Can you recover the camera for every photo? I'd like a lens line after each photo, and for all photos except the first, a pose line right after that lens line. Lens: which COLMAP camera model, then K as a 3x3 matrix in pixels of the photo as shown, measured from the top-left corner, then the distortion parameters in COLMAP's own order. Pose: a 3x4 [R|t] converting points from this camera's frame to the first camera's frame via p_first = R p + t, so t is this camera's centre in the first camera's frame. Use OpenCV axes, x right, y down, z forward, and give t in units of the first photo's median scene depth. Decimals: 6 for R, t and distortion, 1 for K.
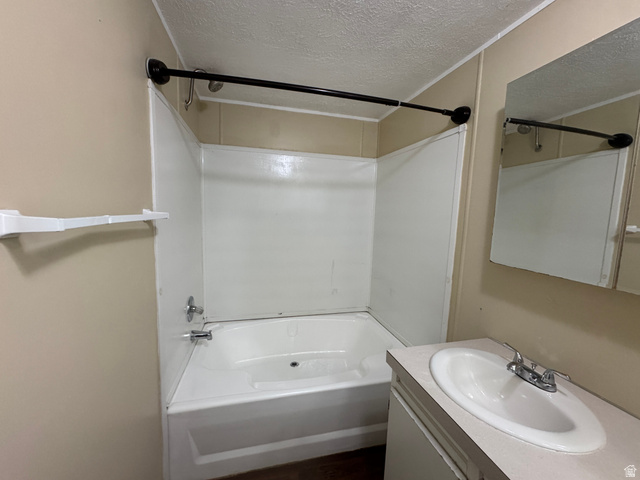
lens RADIAL K [[256.3, 0, 319.3], [0, 256.3, 239.5], [0, 0, 1]] dist [-0.003801, 0.000803]
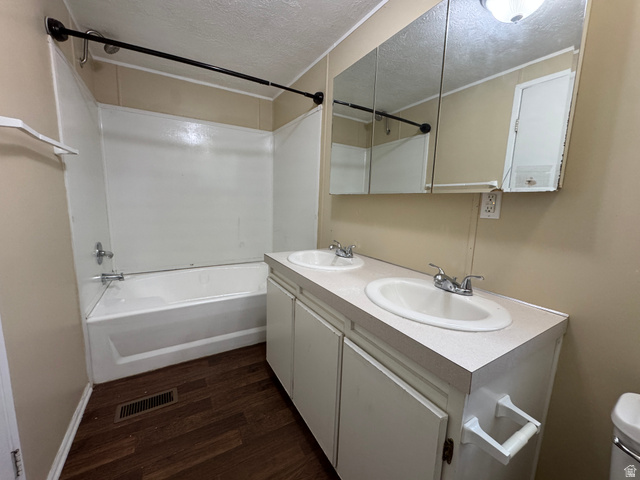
lens RADIAL K [[256.3, 0, 319.7], [0, 256.3, 239.8], [0, 0, 1]] dist [-0.003801, 0.000803]
pose [[0.958220, -0.046606, 0.282209, 0.102746], [0.032715, 0.998019, 0.053740, 0.187068], [-0.284155, -0.042262, 0.957847, -0.334315]]
